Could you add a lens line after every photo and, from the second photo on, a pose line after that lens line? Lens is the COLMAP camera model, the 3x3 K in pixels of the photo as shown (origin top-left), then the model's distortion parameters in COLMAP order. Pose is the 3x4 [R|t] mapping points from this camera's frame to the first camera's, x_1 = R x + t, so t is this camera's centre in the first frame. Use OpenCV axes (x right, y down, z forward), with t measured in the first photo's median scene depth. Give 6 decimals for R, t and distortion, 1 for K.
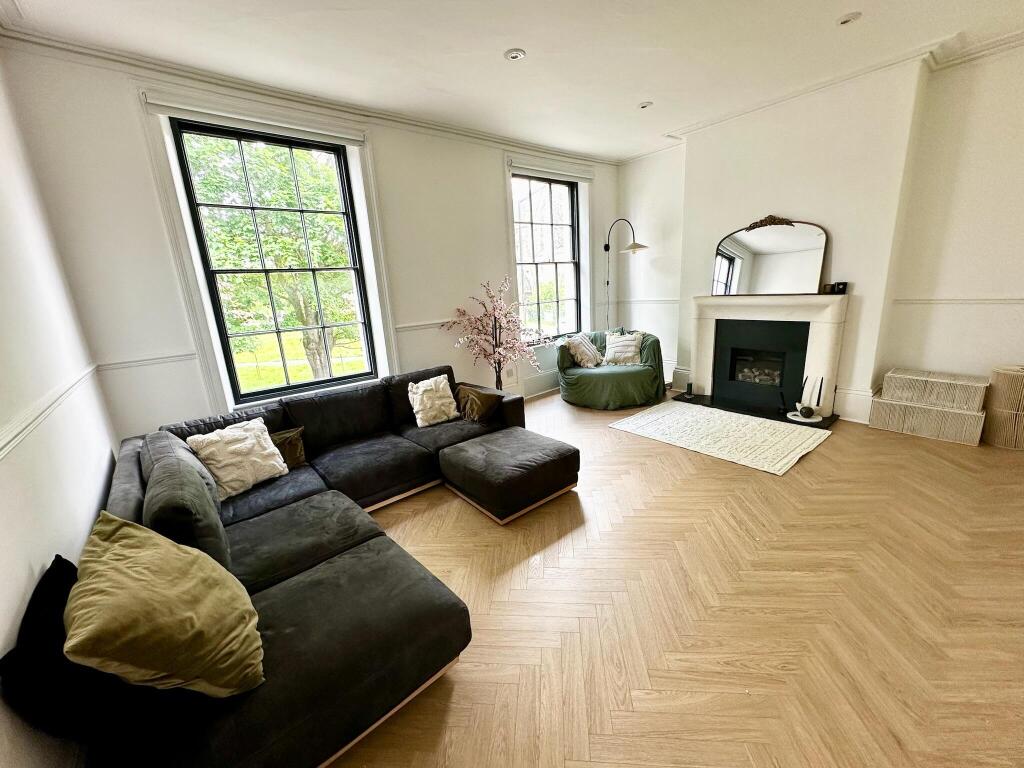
lens RADIAL K [[410.0, 0, 510.1], [0, 410.0, 385.7], [0, 0, 1]] dist [-0.000117, -0.000081]
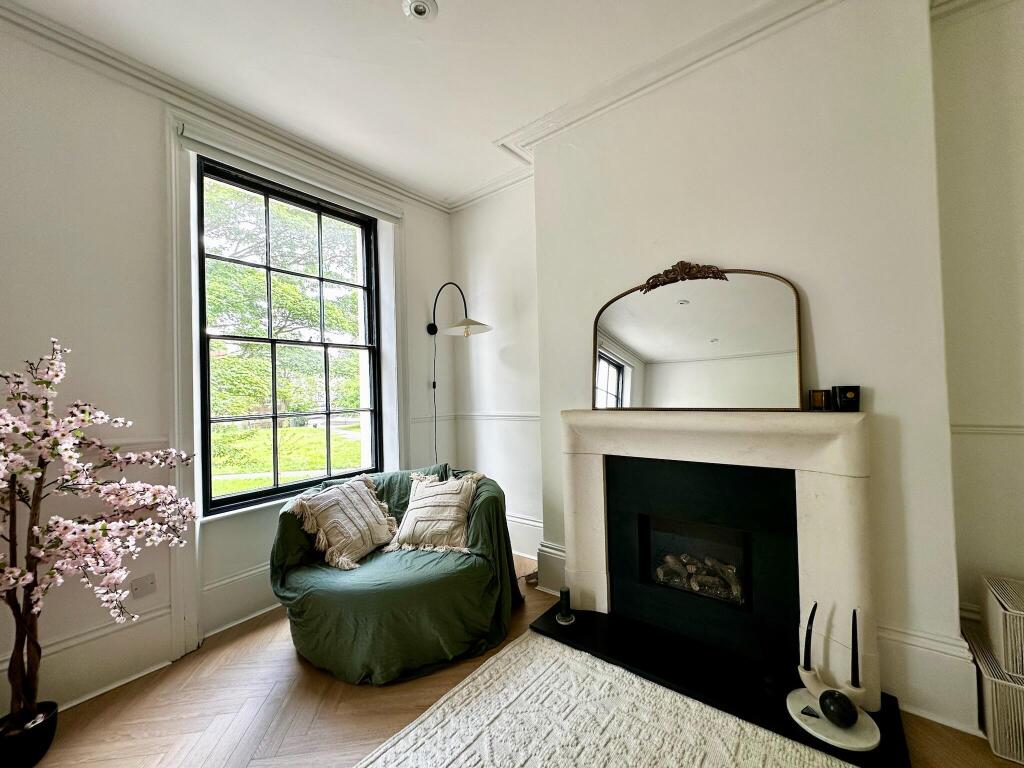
lens RADIAL K [[410.0, 0, 510.8], [0, 410.0, 386.2], [0, 0, 1]] dist [-0.000117, -0.000081]
pose [[0.975576, 0.035316, 0.216806, 0.266084], [0.023868, 0.964105, -0.264447, -0.108657], [-0.218362, 0.263163, 0.939714, 0.507441]]
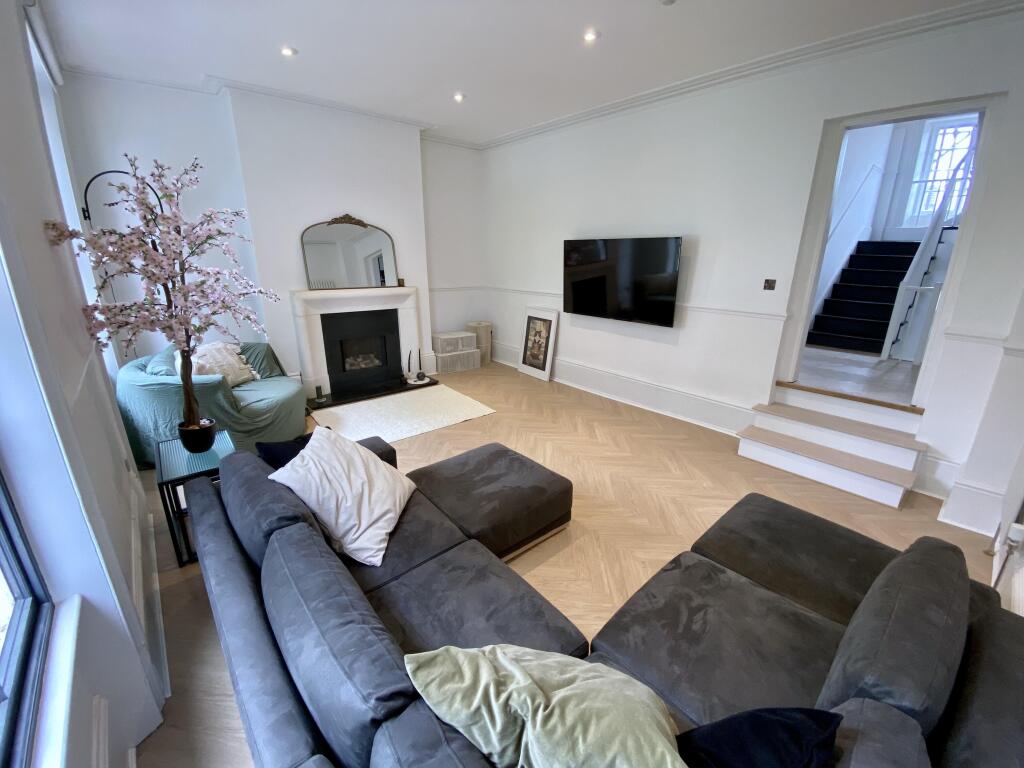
lens RADIAL K [[418.4, 0, 512.4], [0, 418.4, 385.4], [0, 0, 1]] dist [-0.012872, -0.001150]
pose [[-0.045701, -0.228387, 0.972497, -0.479798], [0.240849, 0.942277, 0.232608, -0.119816], [-0.969486, 0.244855, 0.011944, 0.575498]]
